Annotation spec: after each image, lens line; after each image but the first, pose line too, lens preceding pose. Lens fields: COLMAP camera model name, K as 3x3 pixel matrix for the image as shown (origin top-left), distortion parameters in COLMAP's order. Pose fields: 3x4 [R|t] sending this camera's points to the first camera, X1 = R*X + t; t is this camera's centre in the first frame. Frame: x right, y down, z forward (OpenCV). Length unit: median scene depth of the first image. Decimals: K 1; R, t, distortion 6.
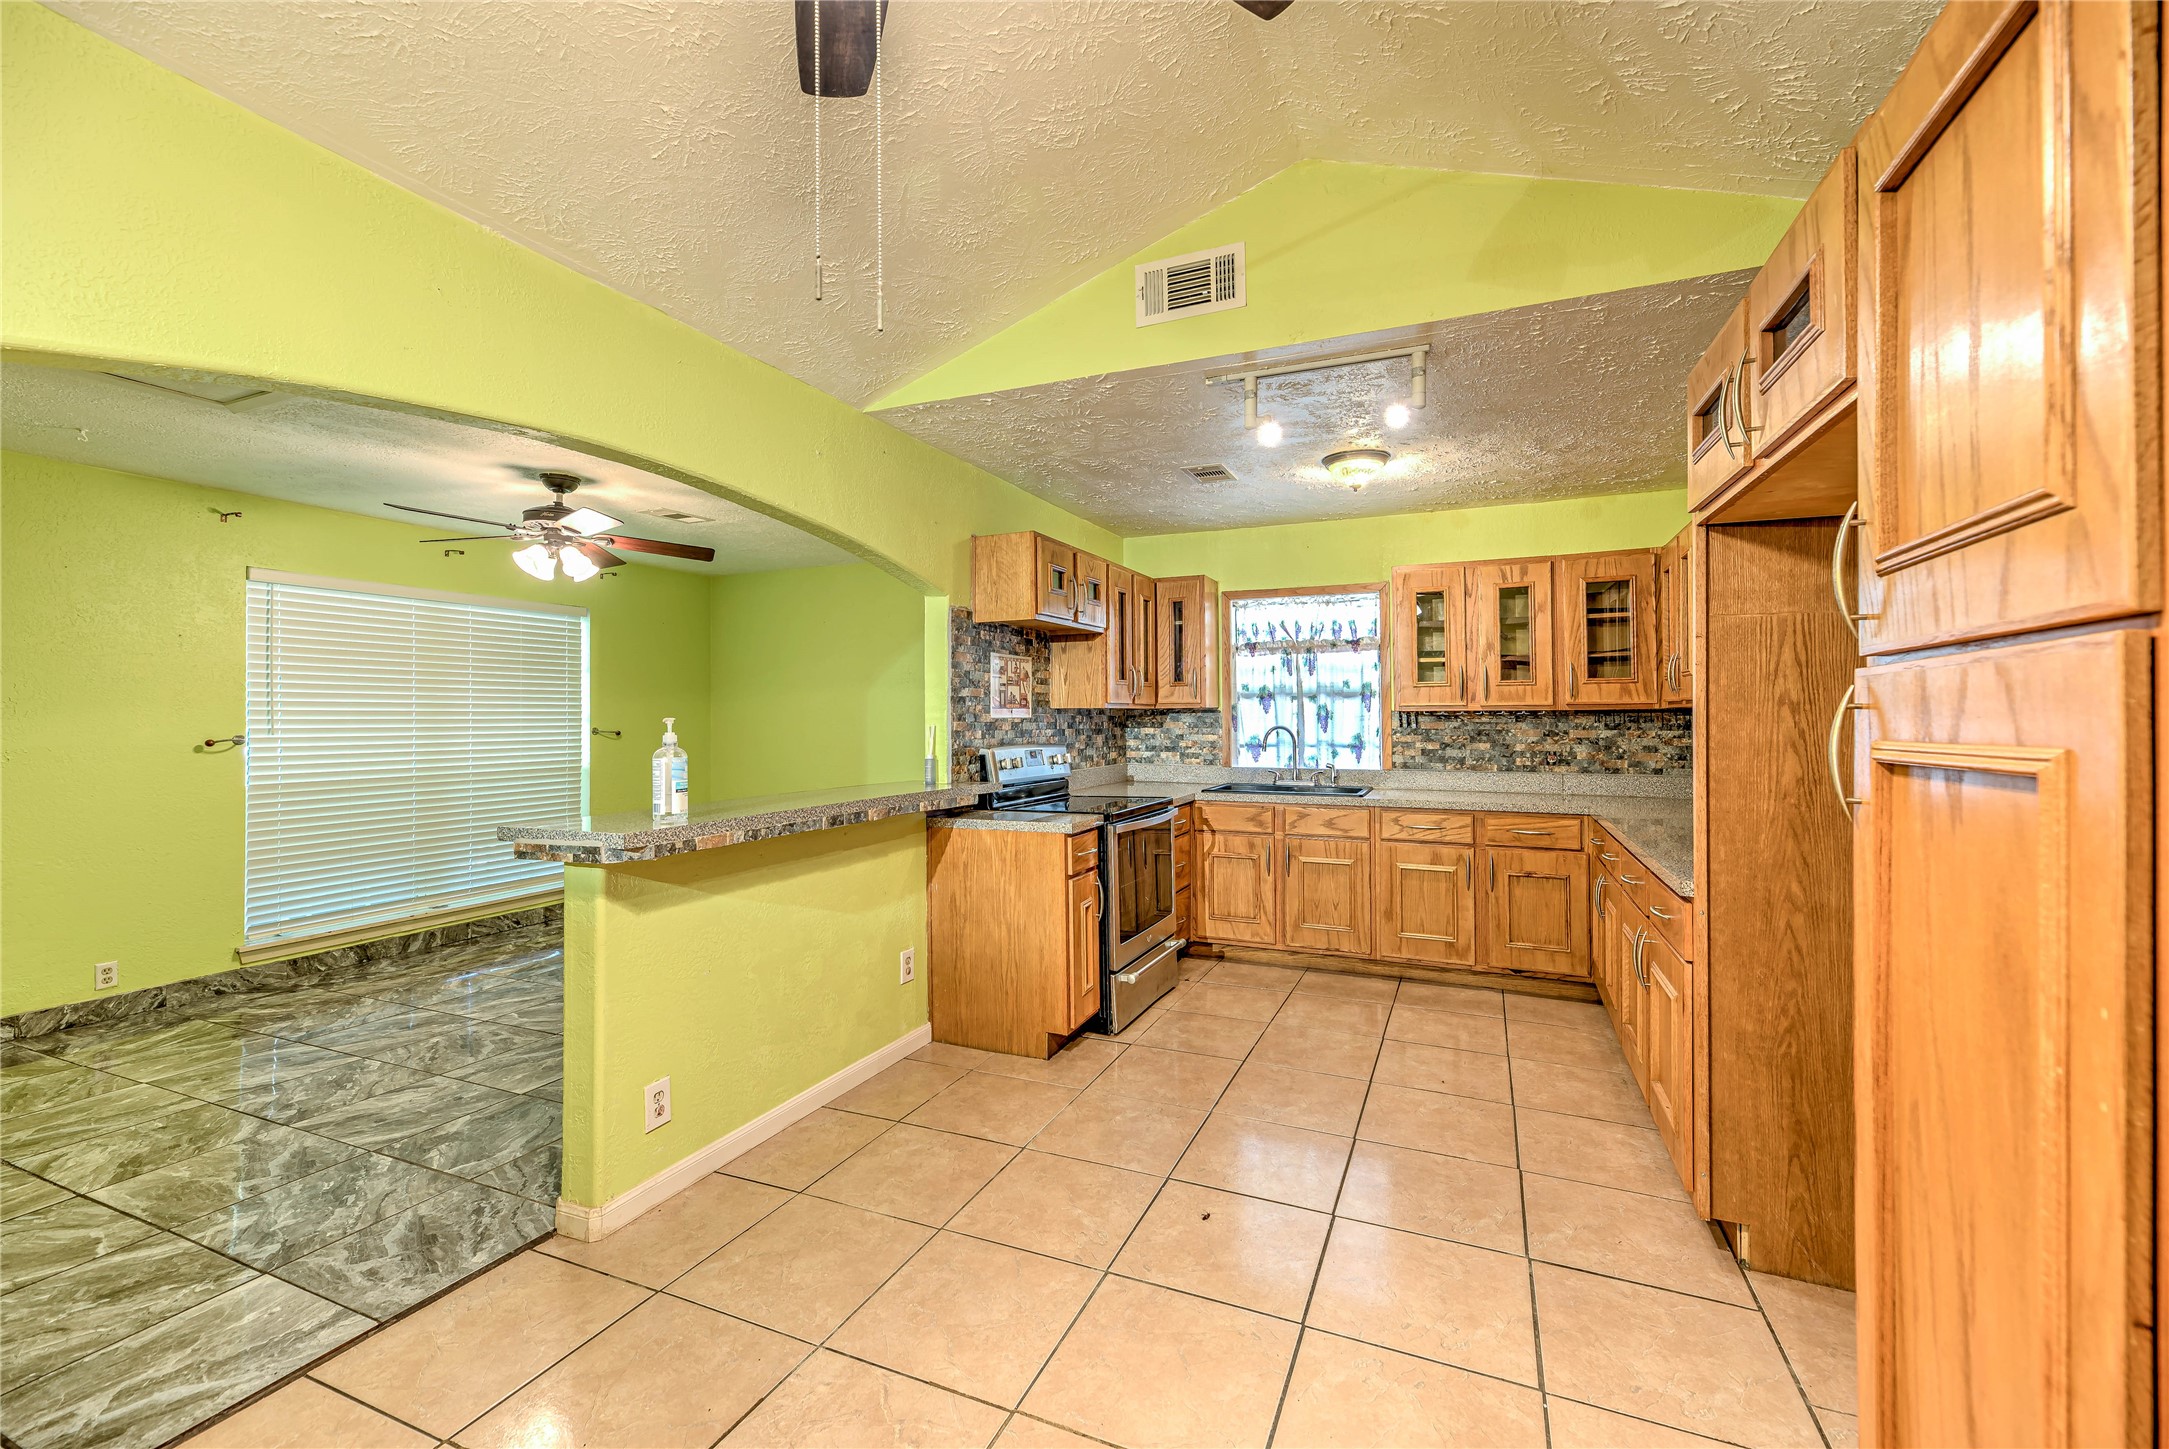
lens RADIAL K [[899.4, 0, 1076.4], [0, 899.4, 701.4], [0, 0, 1]] dist [0.018203, -0.006002]
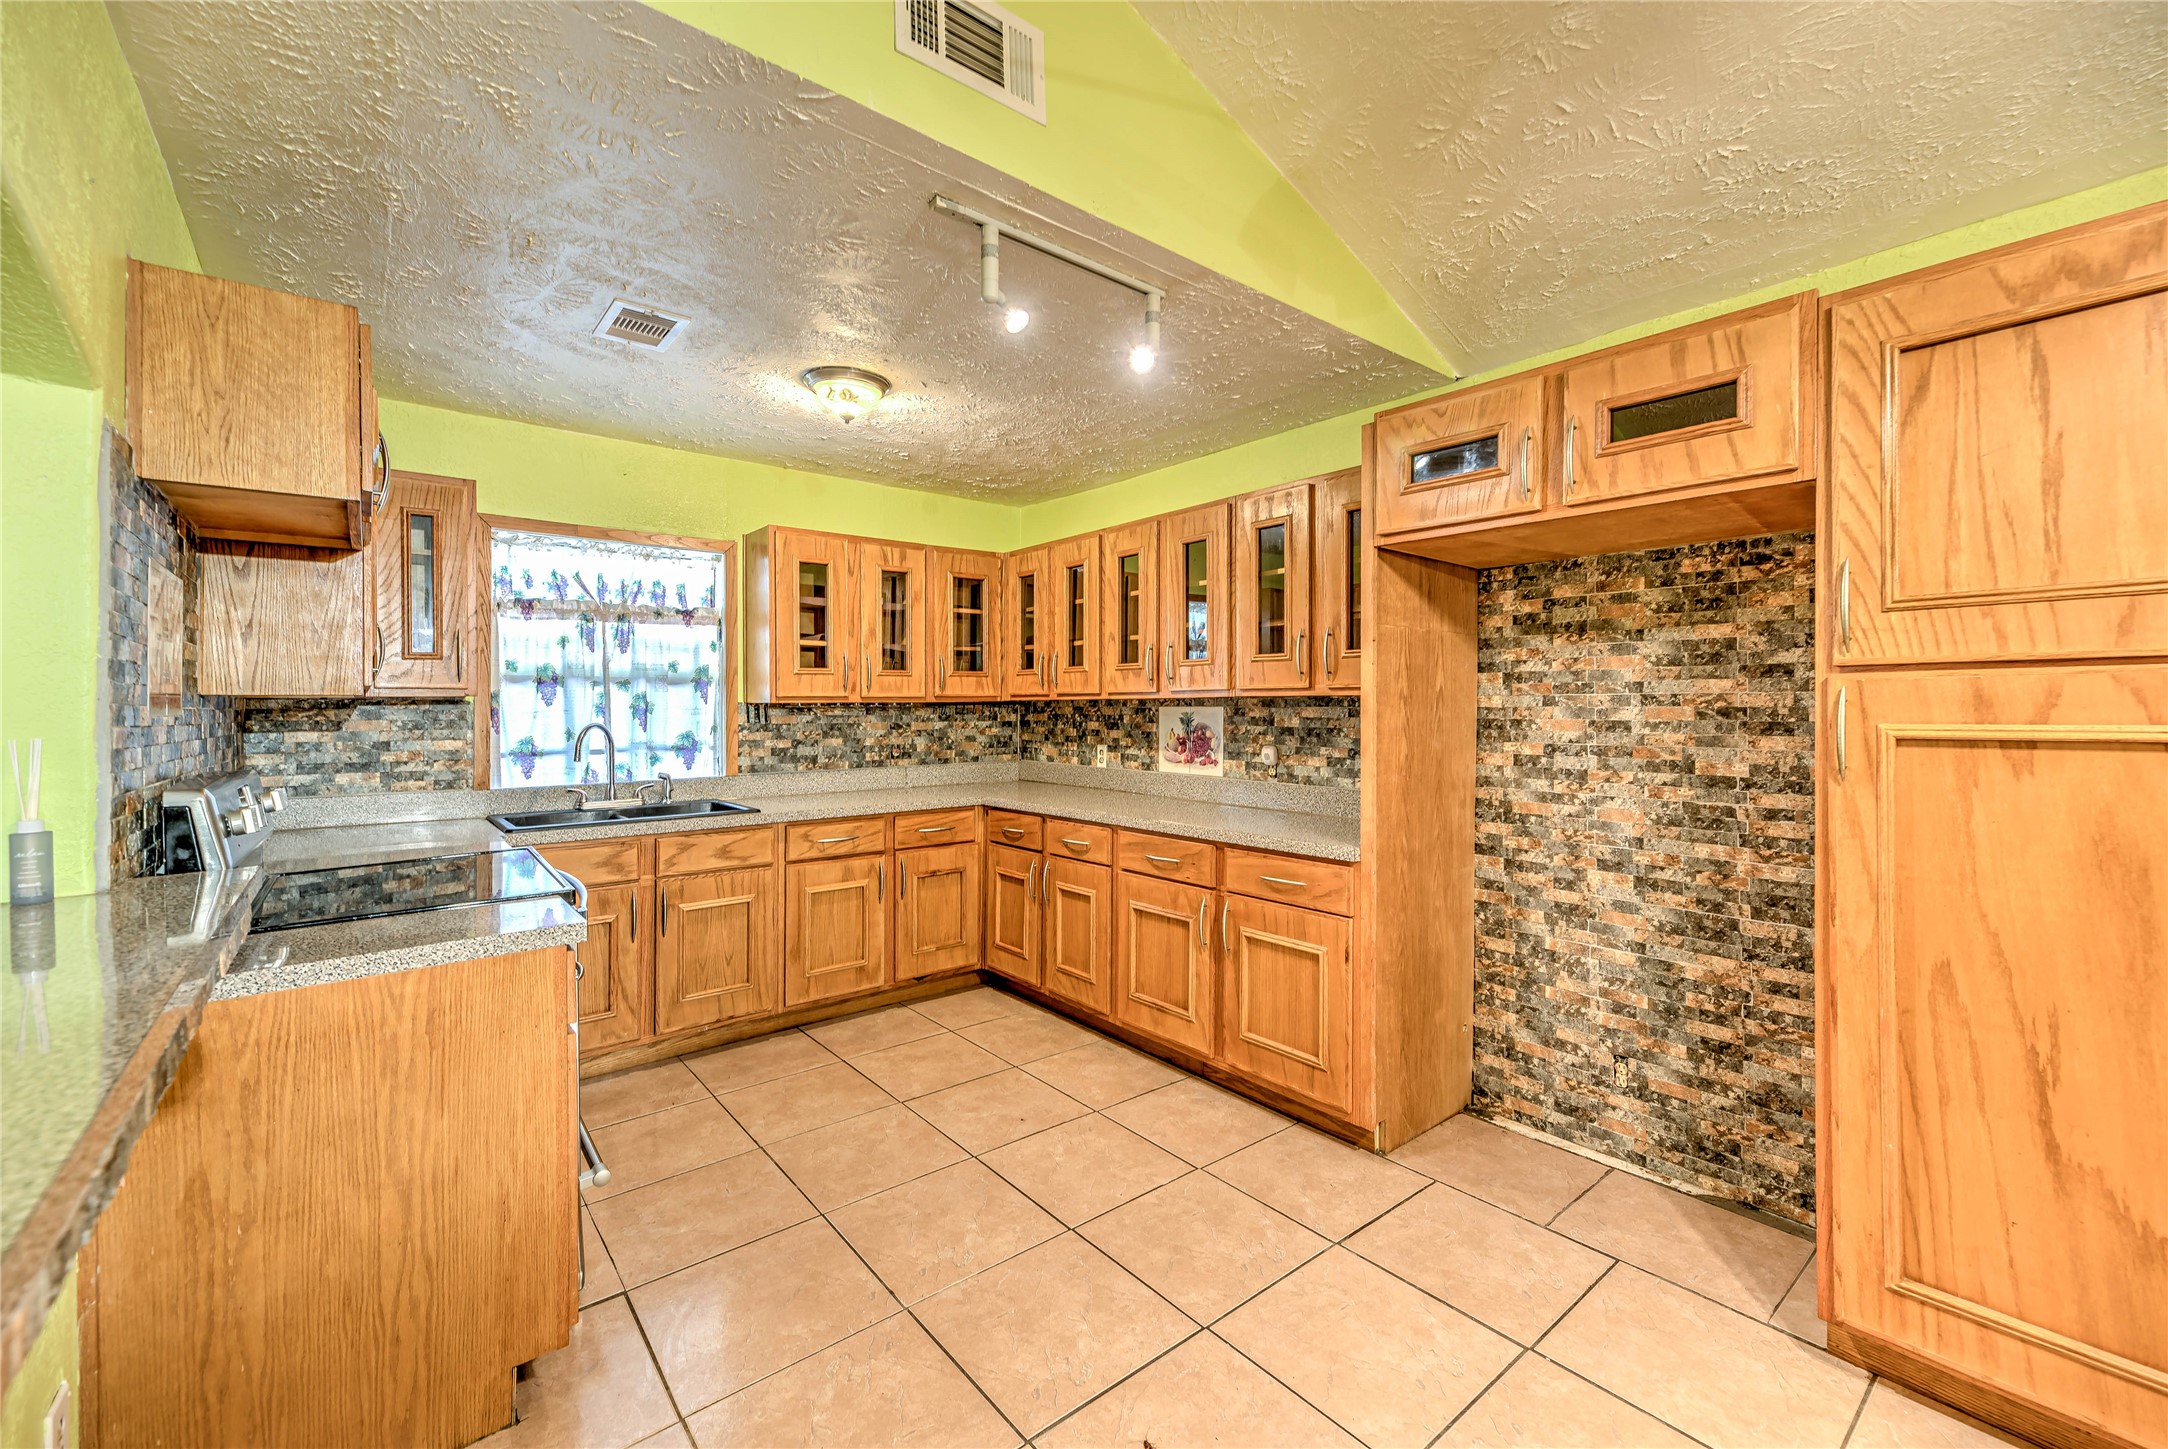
lens RADIAL K [[899.0, 0, 1075.9], [0, 899.0, 701.4], [0, 0, 1]] dist [0.018203, -0.006002]
pose [[0.438761, 0.004261, 0.898593, -0.262551], [-0.012077, 0.999926, 0.001156, 0.005383], [-0.898522, -0.011360, 0.438781, 0.402301]]
